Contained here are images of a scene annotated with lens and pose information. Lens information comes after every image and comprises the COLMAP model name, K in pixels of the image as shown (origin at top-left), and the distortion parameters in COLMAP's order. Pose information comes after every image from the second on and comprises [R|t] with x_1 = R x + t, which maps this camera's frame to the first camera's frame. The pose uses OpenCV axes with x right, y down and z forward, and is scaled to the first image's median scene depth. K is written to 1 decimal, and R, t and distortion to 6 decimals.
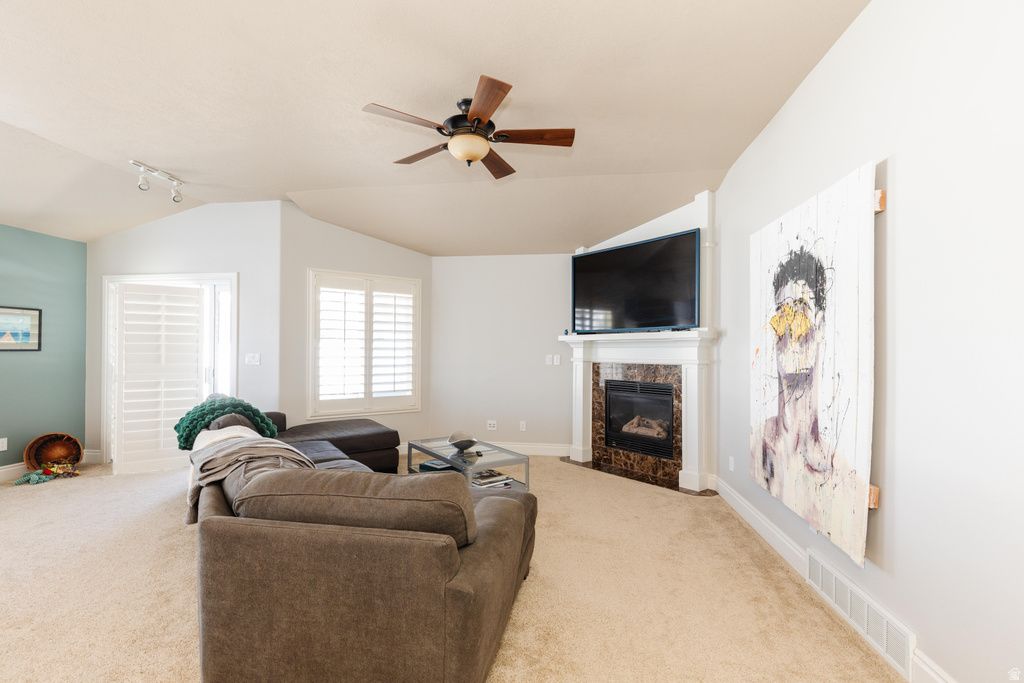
lens RADIAL K [[472.1, 0, 497.3], [0, 472.1, 352.1], [0, 0, 1]] dist [0.013709, -0.002504]
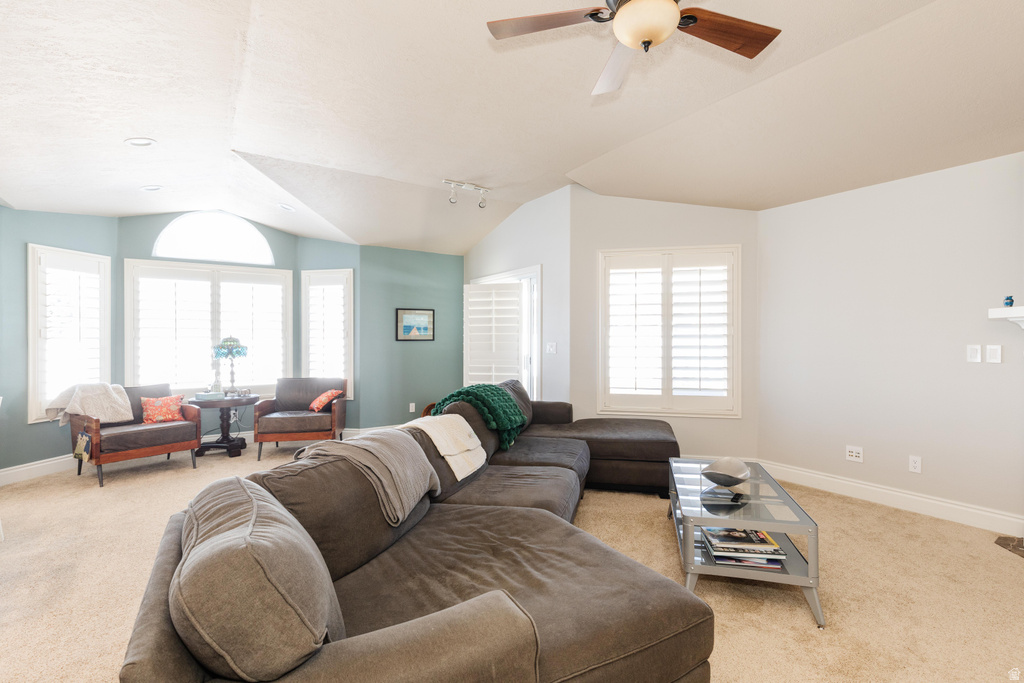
lens RADIAL K [[472.1, 0, 522.7], [0, 472.1, 339.1], [0, 0, 1]] dist [0.013709, -0.002504]
pose [[0.684384, -0.005723, -0.729100, 0.187099], [0.003324, 0.999983, -0.004729, 0.000421], [0.729115, 0.000813, 0.684391, 0.278088]]
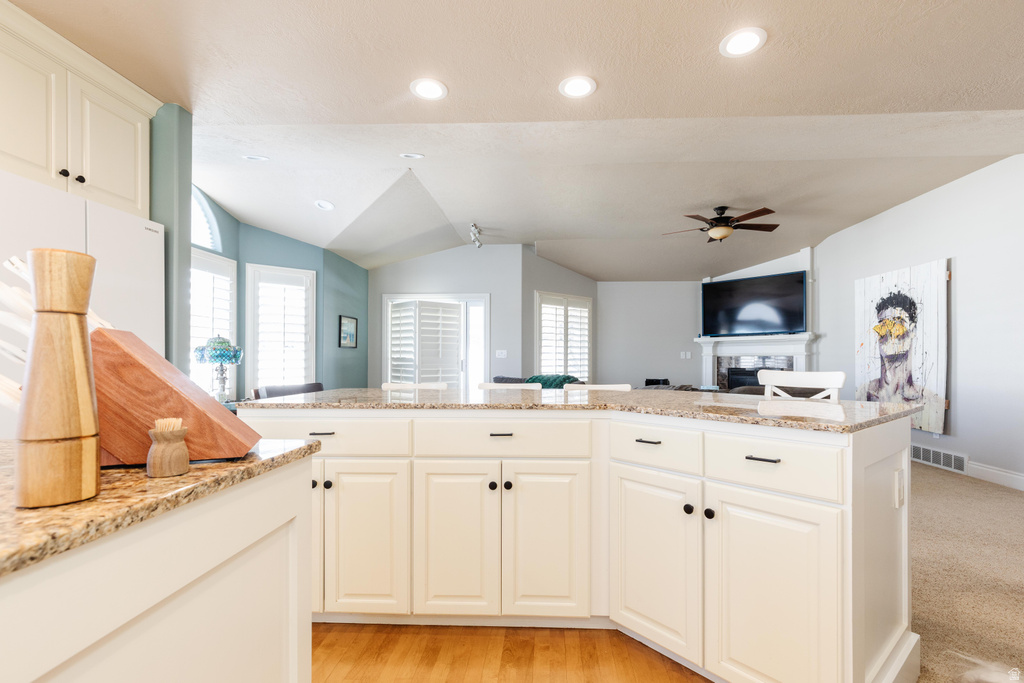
lens RADIAL K [[472.1, 0, 526.0], [0, 472.1, 356.9], [0, 0, 1]] dist [0.013709, -0.002504]
pose [[0.993904, -0.003280, 0.110197, -0.630107], [0.003965, 0.999974, -0.005996, 0.034534], [-0.110175, 0.006397, 0.993892, -0.452490]]
